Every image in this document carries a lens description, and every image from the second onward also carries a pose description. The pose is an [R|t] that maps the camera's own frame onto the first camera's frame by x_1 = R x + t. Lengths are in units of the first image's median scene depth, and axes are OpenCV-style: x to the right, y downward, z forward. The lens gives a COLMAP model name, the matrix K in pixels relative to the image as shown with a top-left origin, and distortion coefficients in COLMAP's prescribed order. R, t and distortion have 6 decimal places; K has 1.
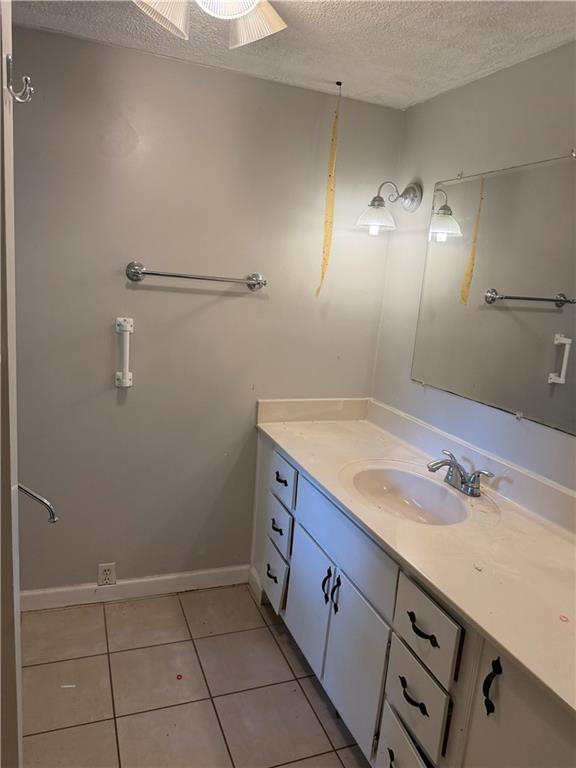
lens RADIAL K [[538.5, 0, 281.5], [0, 538.5, 386.4], [0, 0, 1]] dist [0.063183, -0.121155]
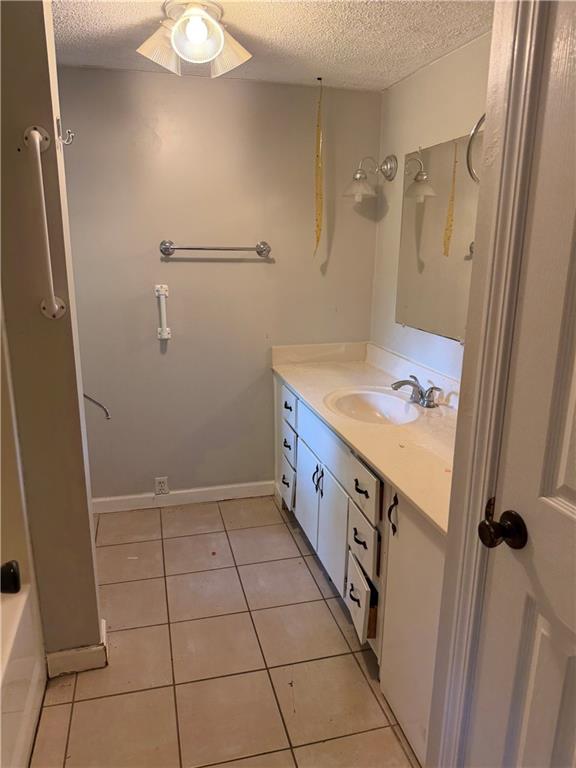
lens RADIAL K [[553.7, 0, 284.8], [0, 553.7, 387.8], [0, 0, 1]] dist [0.135531, -0.310267]
pose [[0.990249, -0.039619, -0.133555, 0.170758], [0.046527, 0.997714, 0.049007, 0.066699], [0.131308, -0.054743, 0.989829, -0.291301]]
